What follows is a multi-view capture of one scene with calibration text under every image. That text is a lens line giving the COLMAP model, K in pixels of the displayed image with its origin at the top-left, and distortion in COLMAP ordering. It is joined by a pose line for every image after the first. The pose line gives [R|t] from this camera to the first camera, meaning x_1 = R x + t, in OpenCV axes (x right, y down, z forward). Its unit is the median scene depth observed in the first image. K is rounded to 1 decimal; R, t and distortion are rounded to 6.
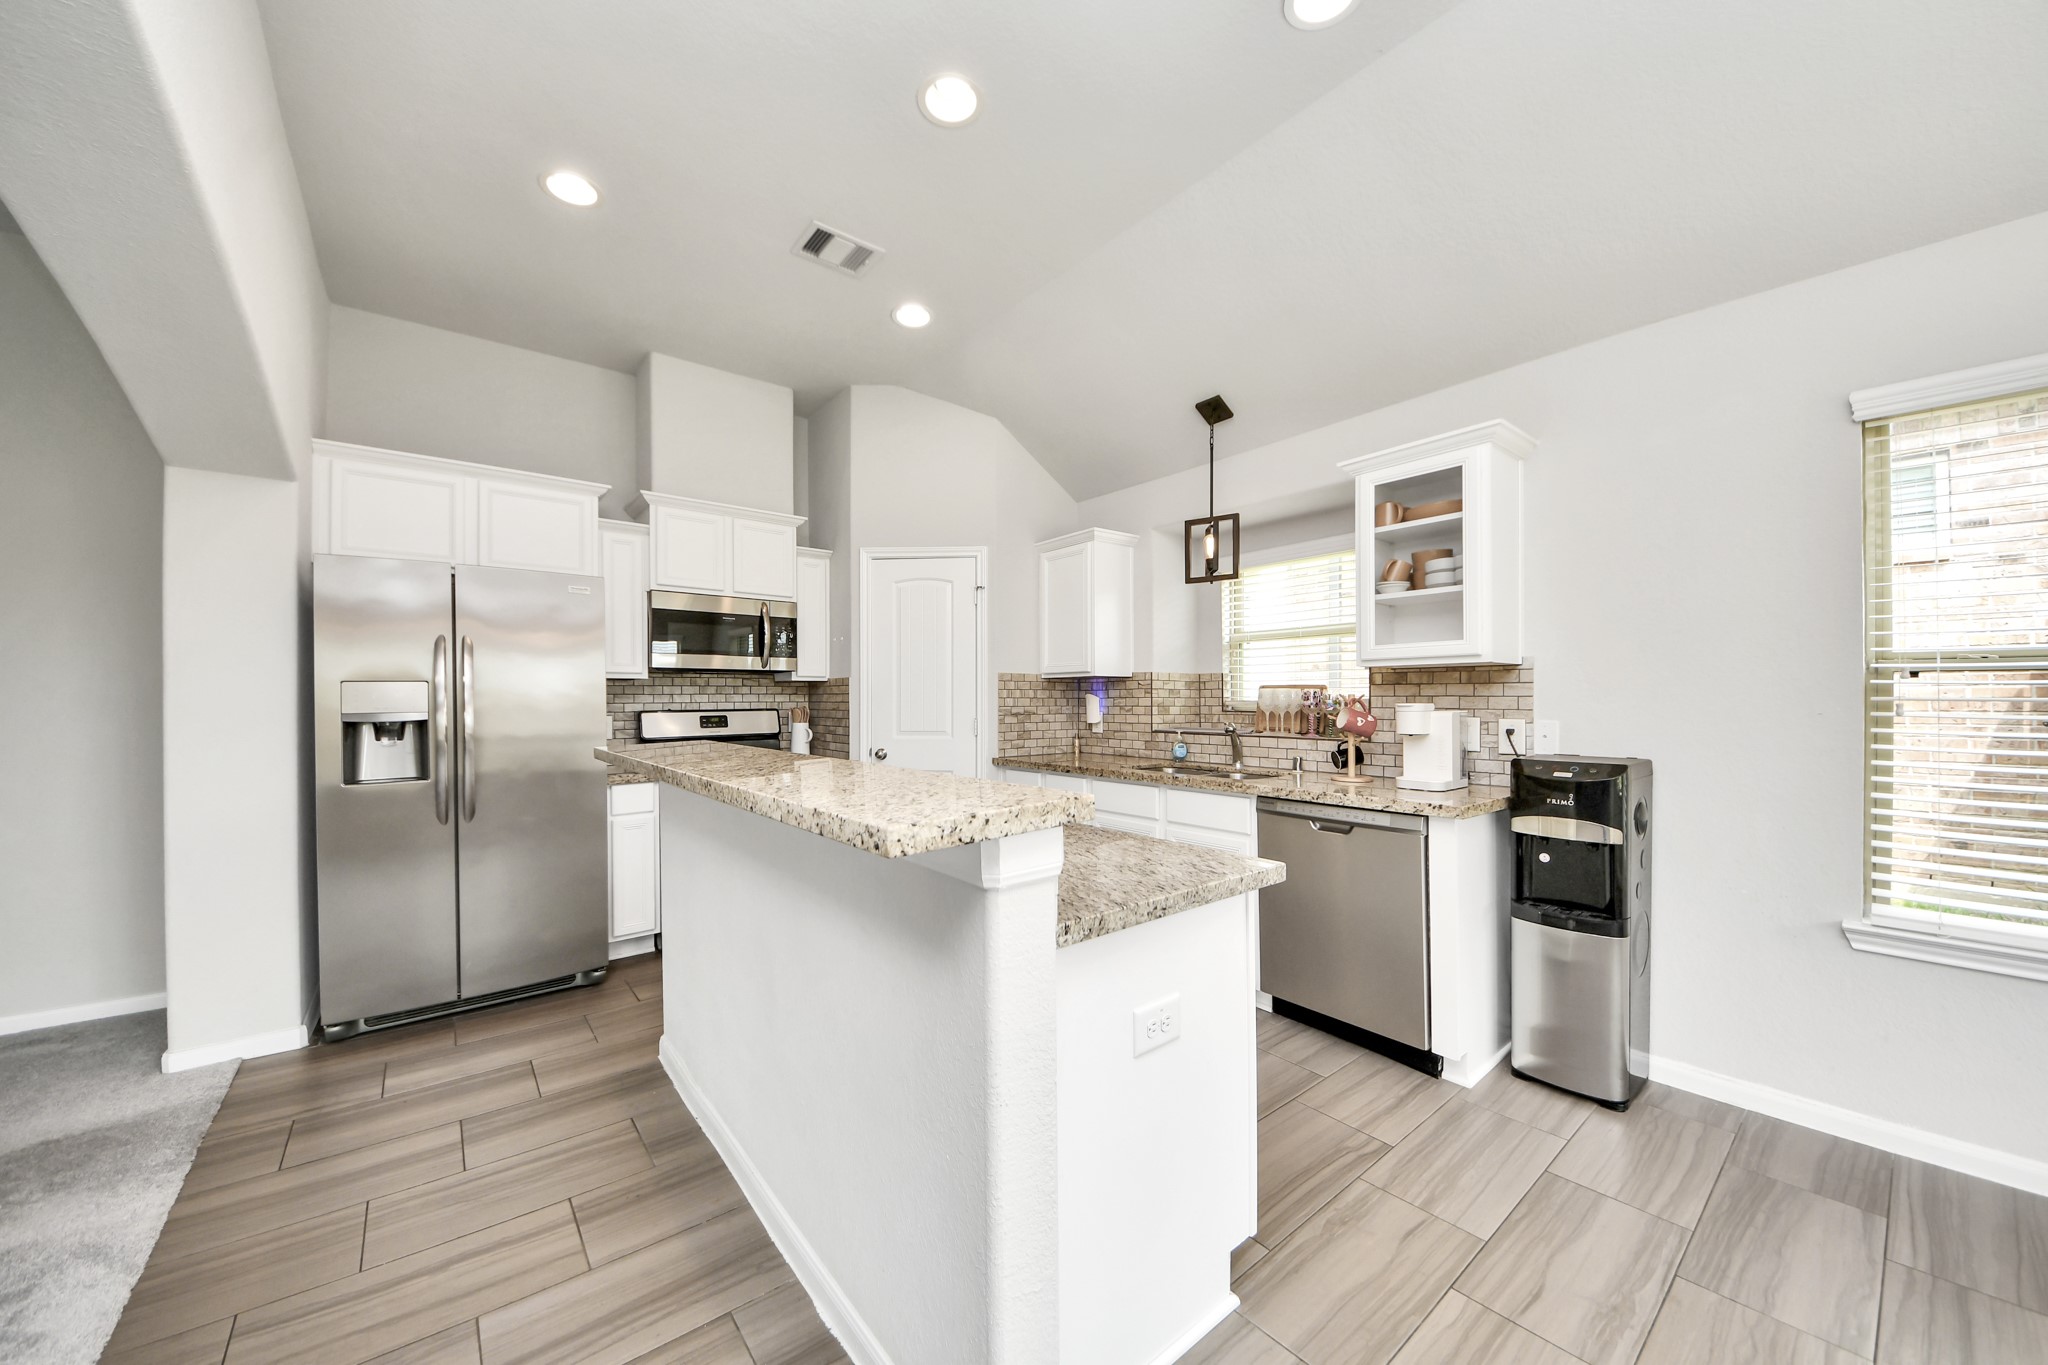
lens RADIAL K [[747.3, 0, 1016.1], [0, 747.3, 696.8], [0, 0, 1]] dist [0.000042, -0.000006]
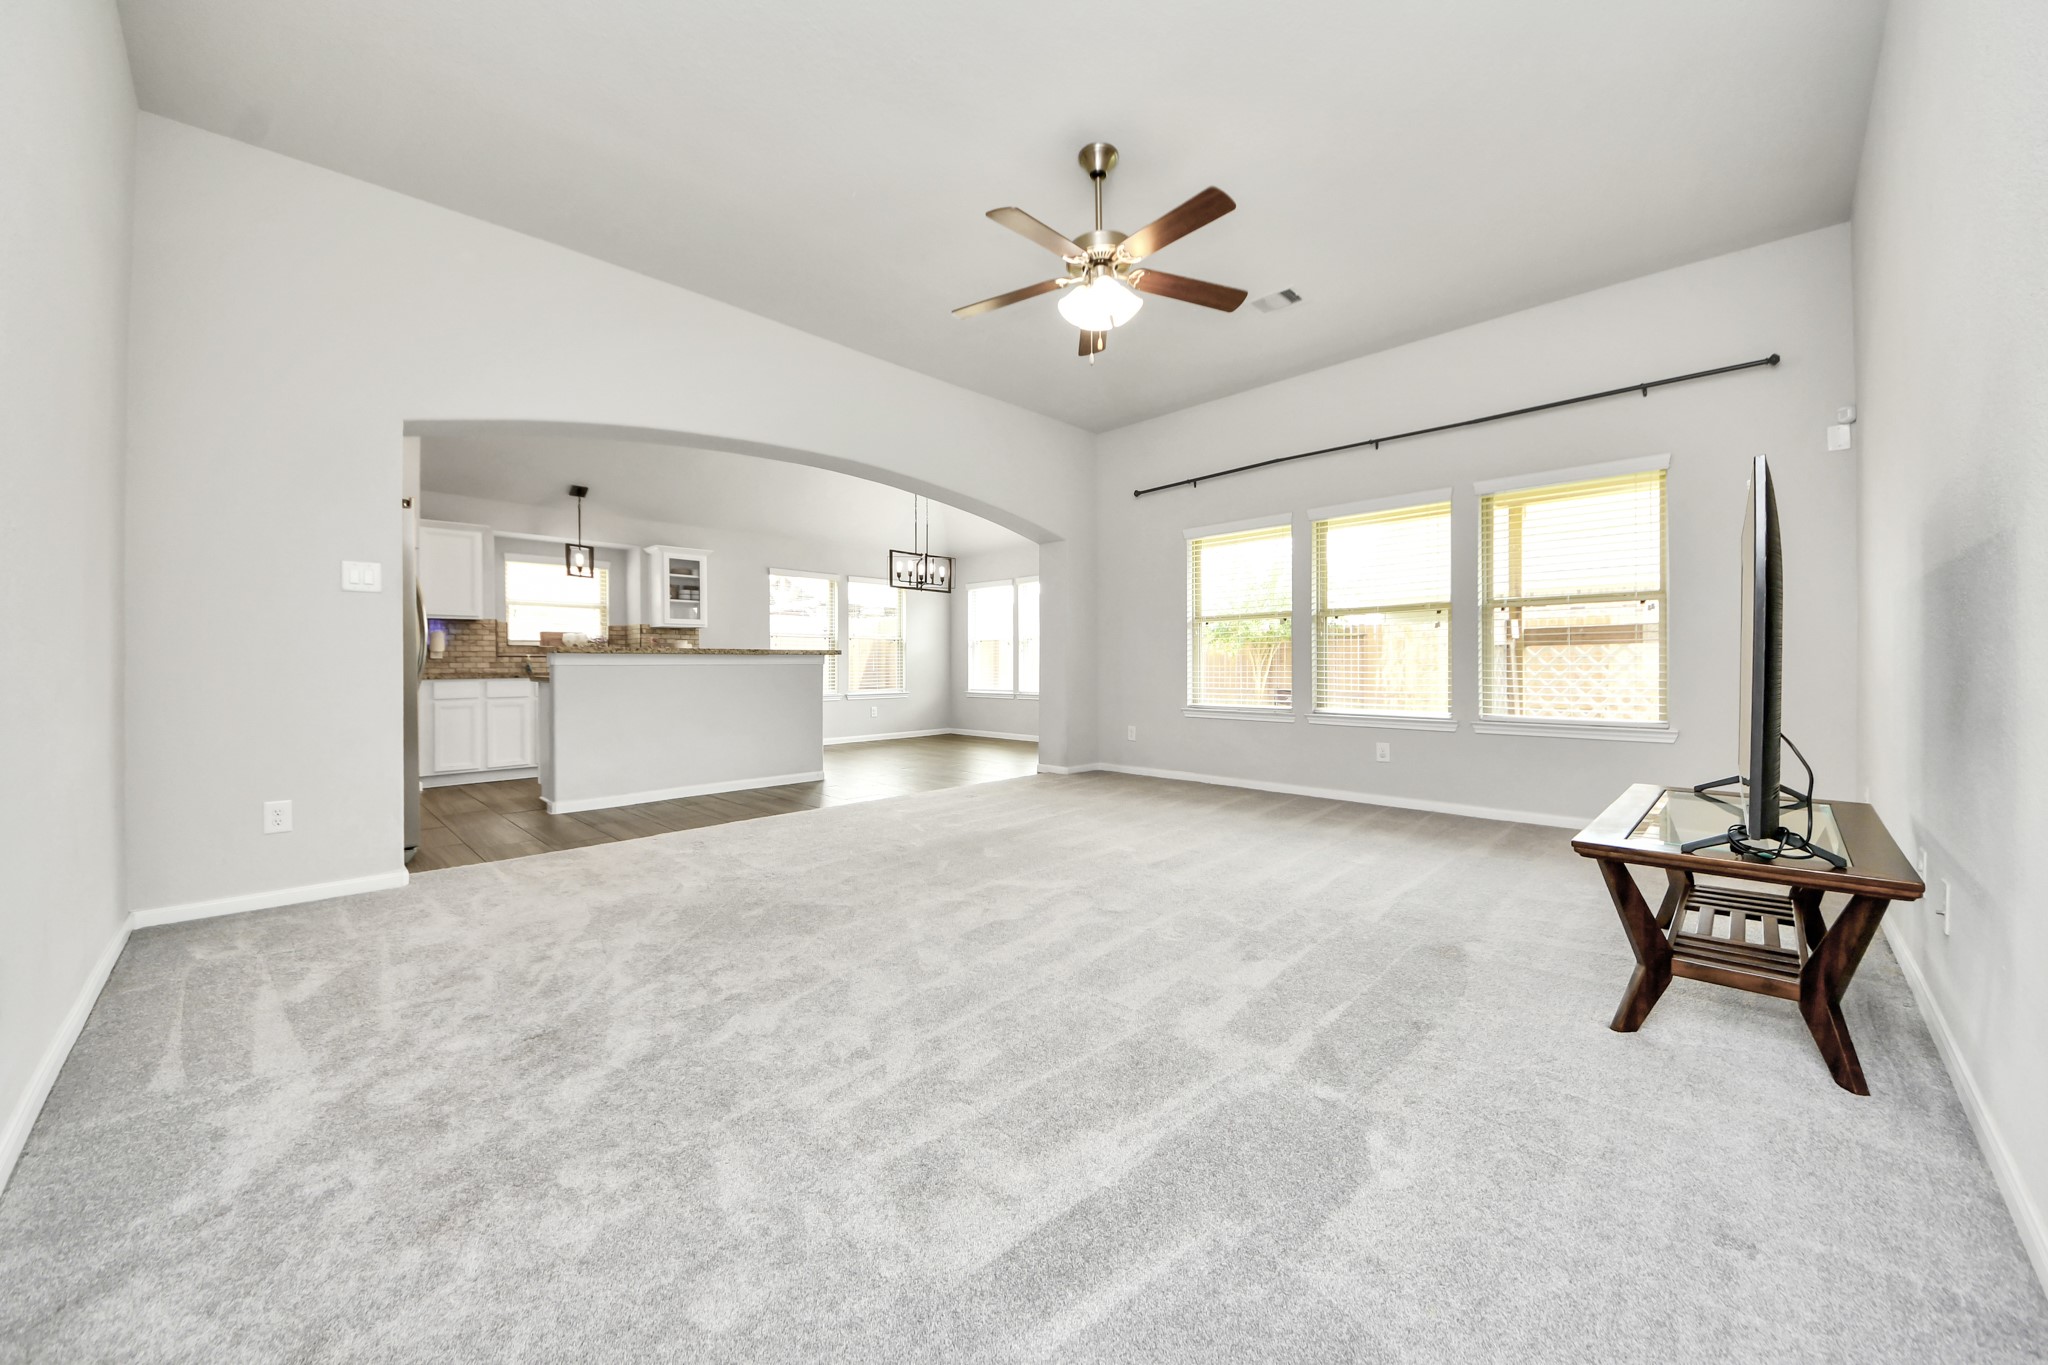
lens RADIAL K [[747.3, 0, 1016.1], [0, 747.3, 696.8], [0, 0, 1]] dist [0.000042, -0.000006]
pose [[-0.109271, -0.033354, 0.993452, -1.828469], [-0.001638, 0.999442, 0.033375, 0.092478], [-0.994011, 0.002019, -0.109265, 0.073769]]
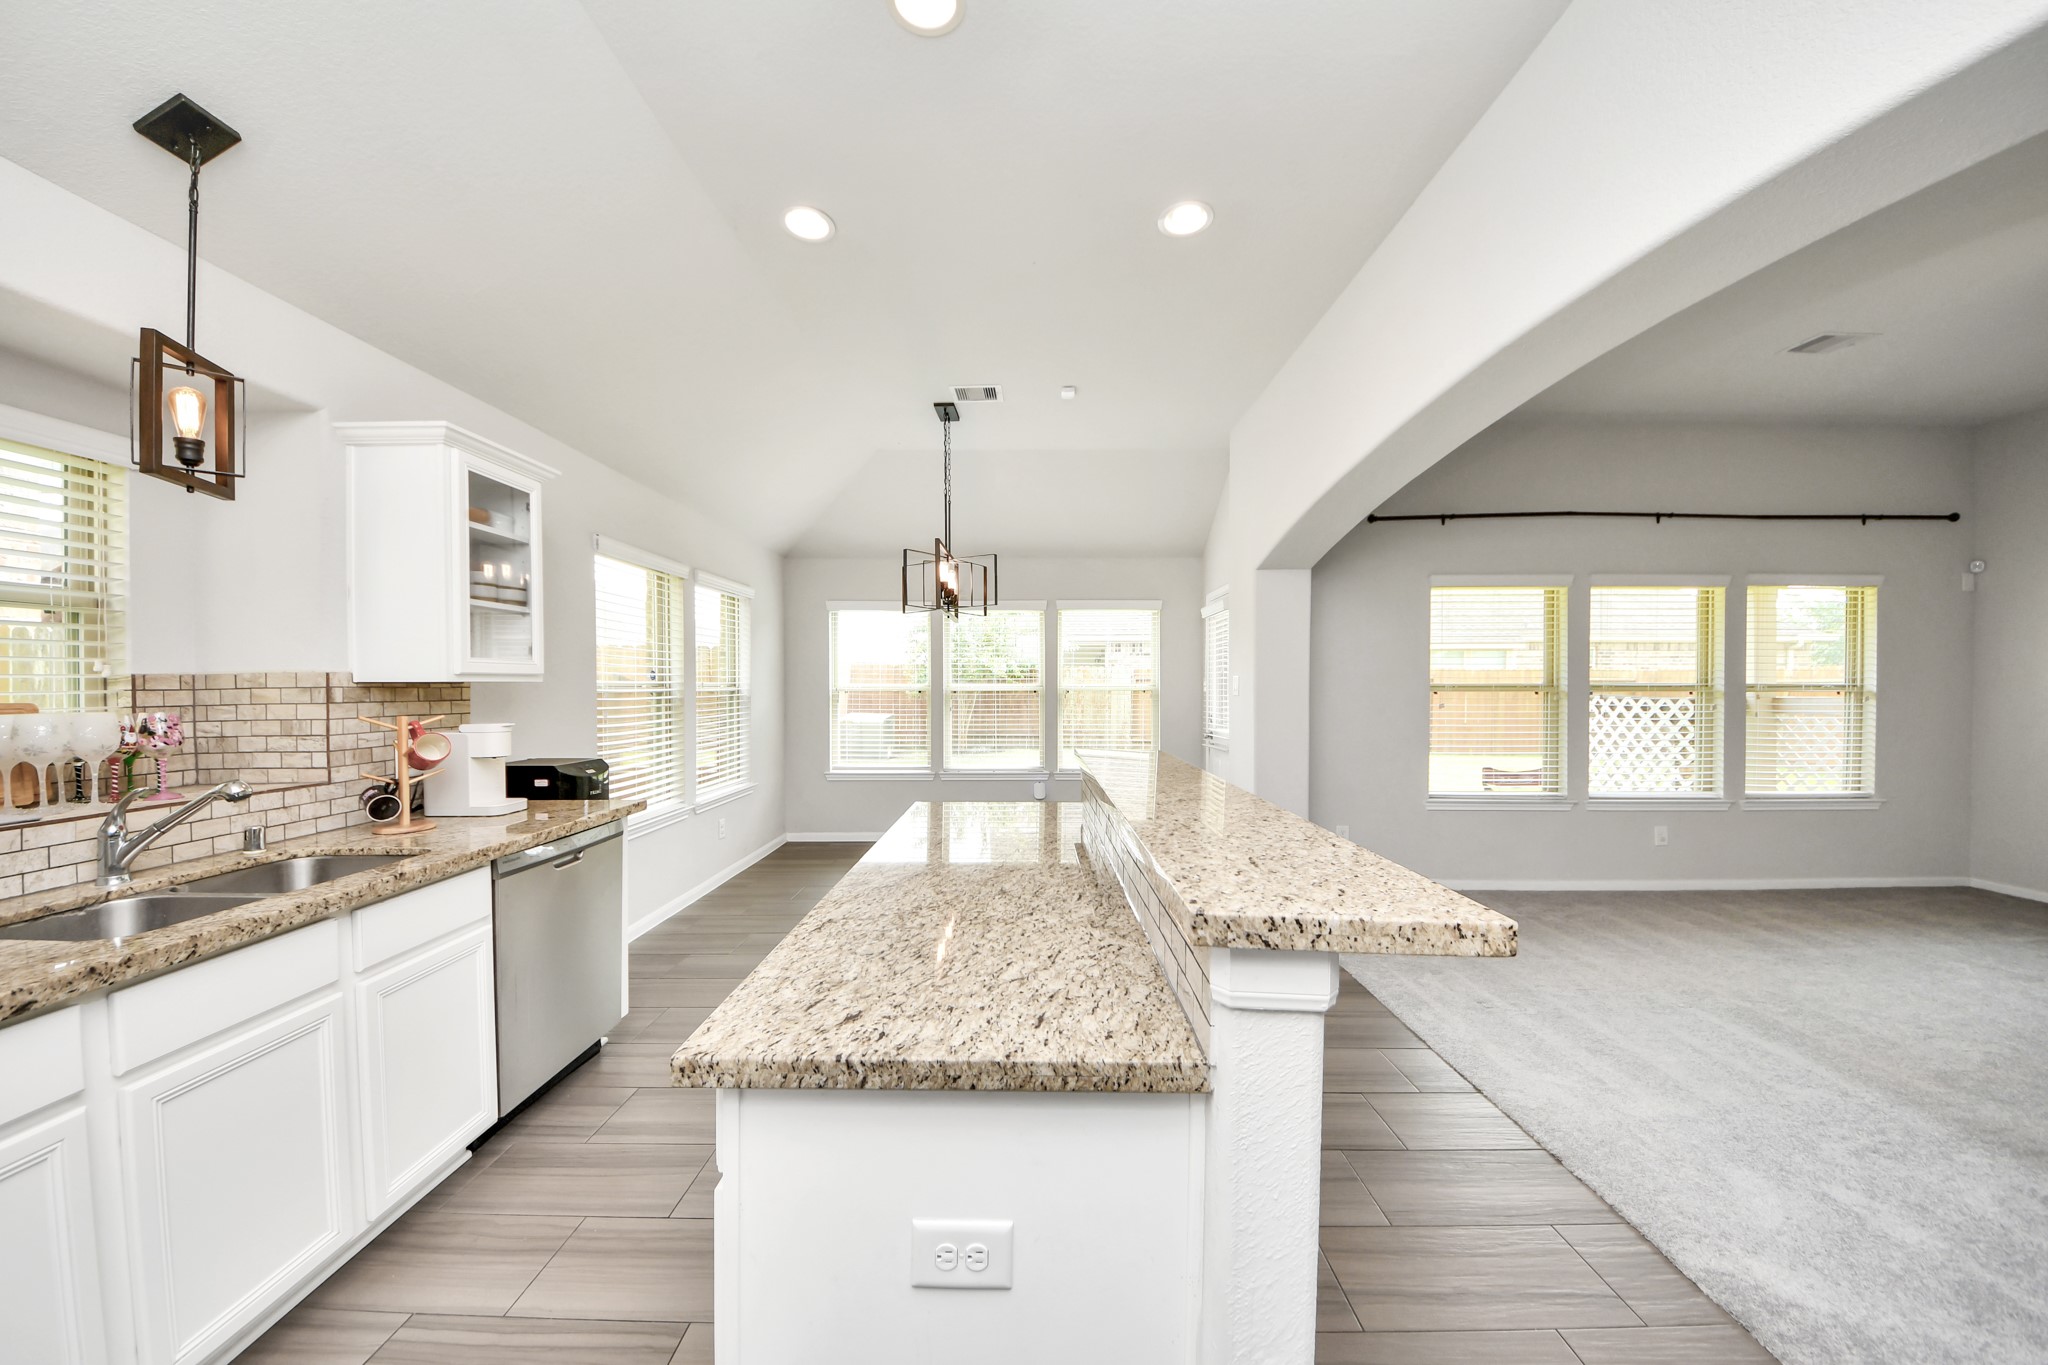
lens RADIAL K [[747.3, 0, 1016.1], [0, 747.3, 696.8], [0, 0, 1]] dist [0.000042, -0.000006]
pose [[-0.775282, 0.008594, 0.631556, -0.463482], [0.005966, 0.999962, -0.006282, -0.010995], [-0.631587, -0.001102, -0.775305, 1.041120]]
